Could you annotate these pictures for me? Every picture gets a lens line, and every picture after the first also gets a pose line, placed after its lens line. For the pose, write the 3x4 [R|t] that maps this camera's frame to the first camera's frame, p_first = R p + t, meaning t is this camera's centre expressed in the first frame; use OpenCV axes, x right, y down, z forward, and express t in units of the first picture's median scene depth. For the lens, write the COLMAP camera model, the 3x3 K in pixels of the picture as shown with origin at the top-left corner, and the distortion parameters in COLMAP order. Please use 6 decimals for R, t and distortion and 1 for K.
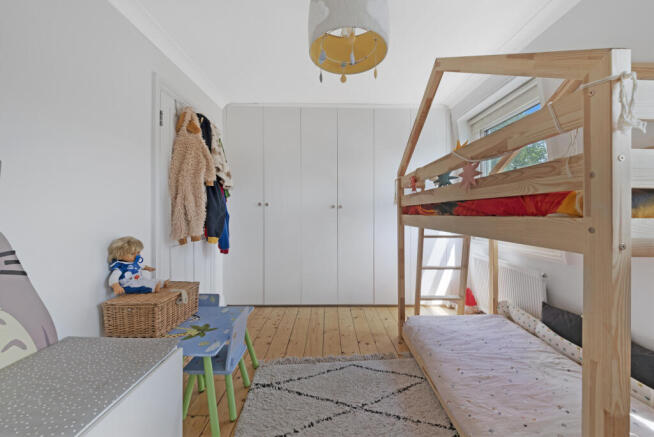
lens RADIAL K [[260.9, 0, 327.8], [0, 260.9, 215.5], [0, 0, 1]] dist [0.000183, -0.000107]
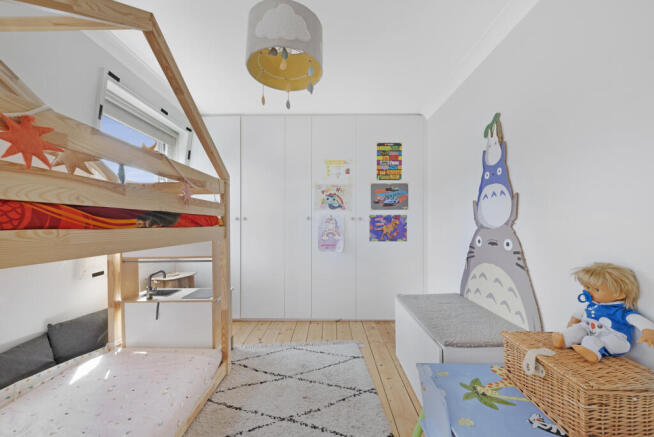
lens RADIAL K [[260.9, 0, 326.8], [0, 260.9, 222.7], [0, 0, 1]] dist [0.000183, -0.000107]
pose [[-0.999997, -0.000901, 0.002432, -0.100135], [-0.000897, 0.999998, 0.001611, -0.029240], [-0.002433, 0.001609, -0.999996, 2.381168]]
